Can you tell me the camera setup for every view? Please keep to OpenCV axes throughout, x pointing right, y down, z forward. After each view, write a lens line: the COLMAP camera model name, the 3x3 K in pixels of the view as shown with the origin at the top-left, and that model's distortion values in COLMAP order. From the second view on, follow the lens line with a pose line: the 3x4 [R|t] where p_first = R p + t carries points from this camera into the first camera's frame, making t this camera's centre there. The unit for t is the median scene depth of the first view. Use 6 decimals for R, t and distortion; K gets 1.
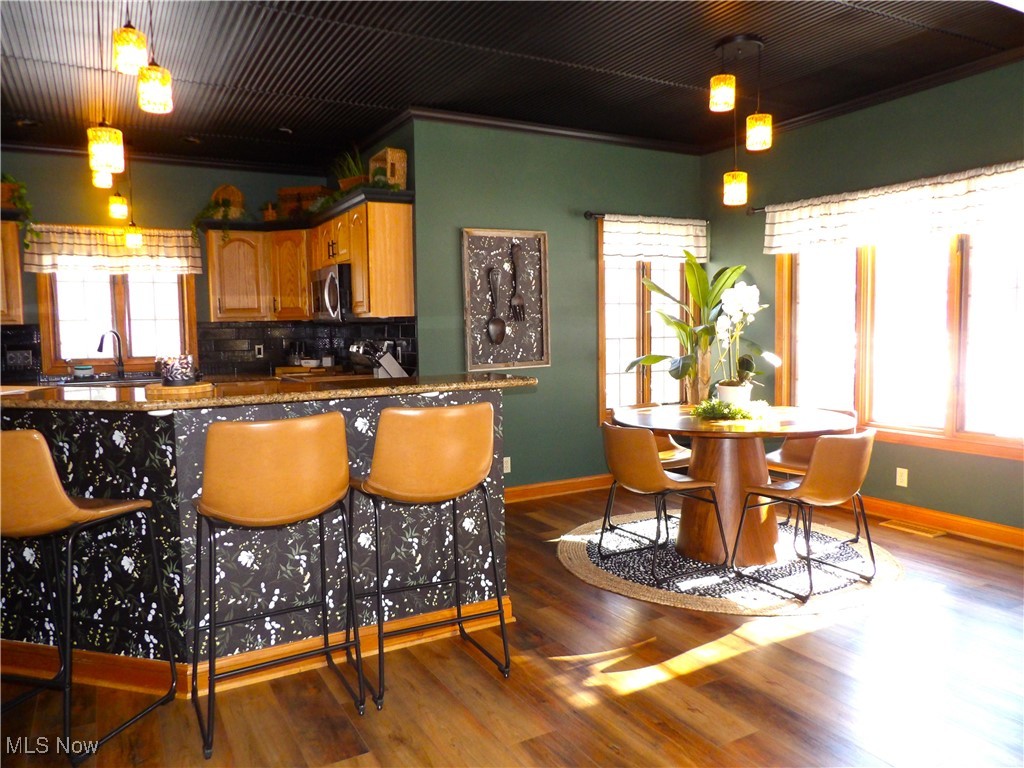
lens RADIAL K [[735.7, 0, 507.3], [0, 735.7, 381.8], [0, 0, 1]] dist [-0.052378, 0.065372]
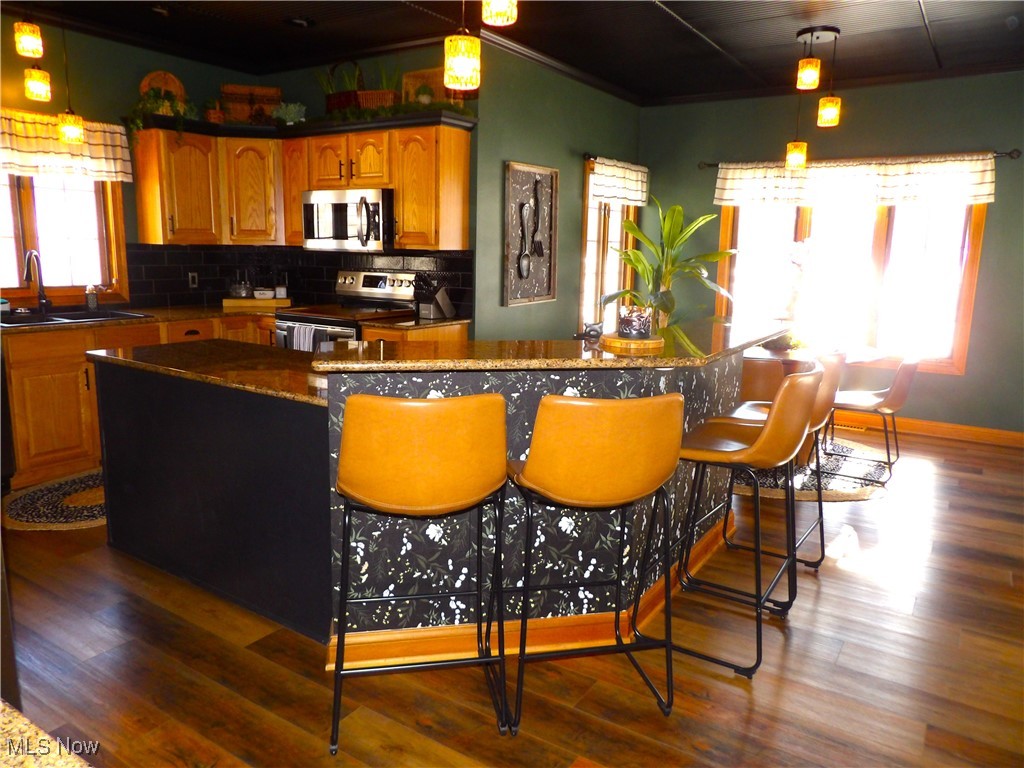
lens RADIAL K [[735.7, 0, 507.3], [0, 735.7, 381.8], [0, 0, 1]] dist [-0.052378, 0.065372]
pose [[0.886143, -0.050237, 0.460681, -0.477205], [-0.000419, 0.994019, 0.109203, -0.019683], [-0.463412, -0.096962, 0.880822, 0.093422]]
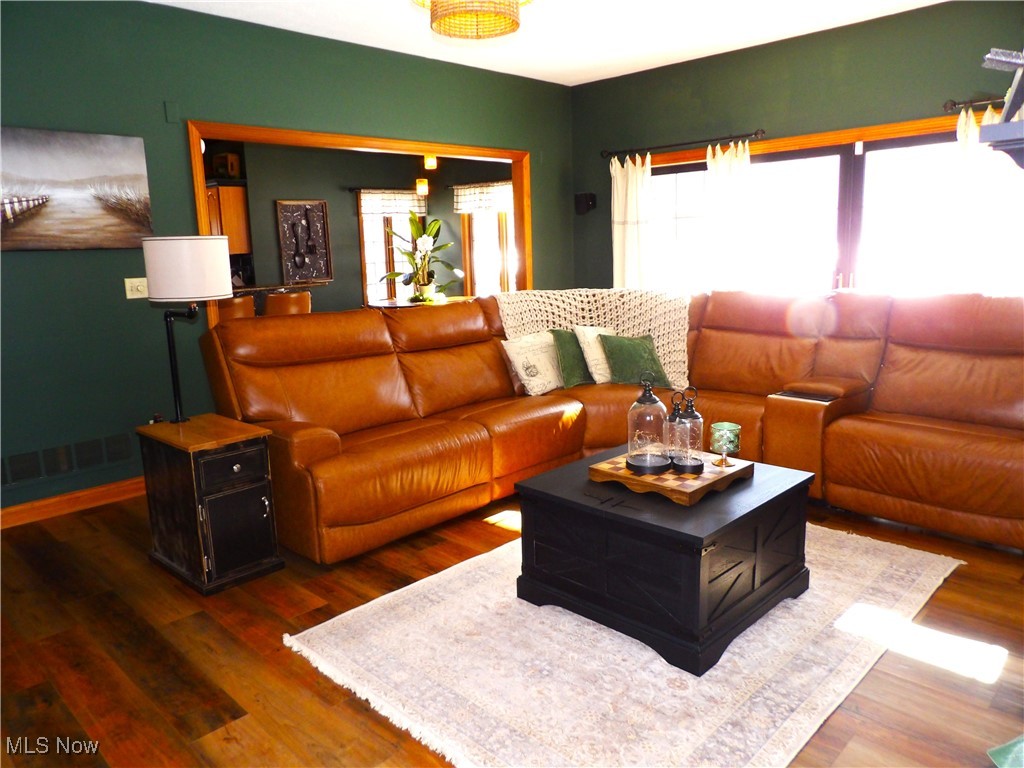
lens RADIAL K [[735.7, 0, 507.3], [0, 735.7, 381.8], [0, 0, 1]] dist [-0.052378, 0.065372]
pose [[0.958162, -0.065933, 0.278529, -0.042154], [0.036981, 0.993468, 0.107953, 0.041405], [-0.283827, -0.093136, 0.954342, -0.730225]]
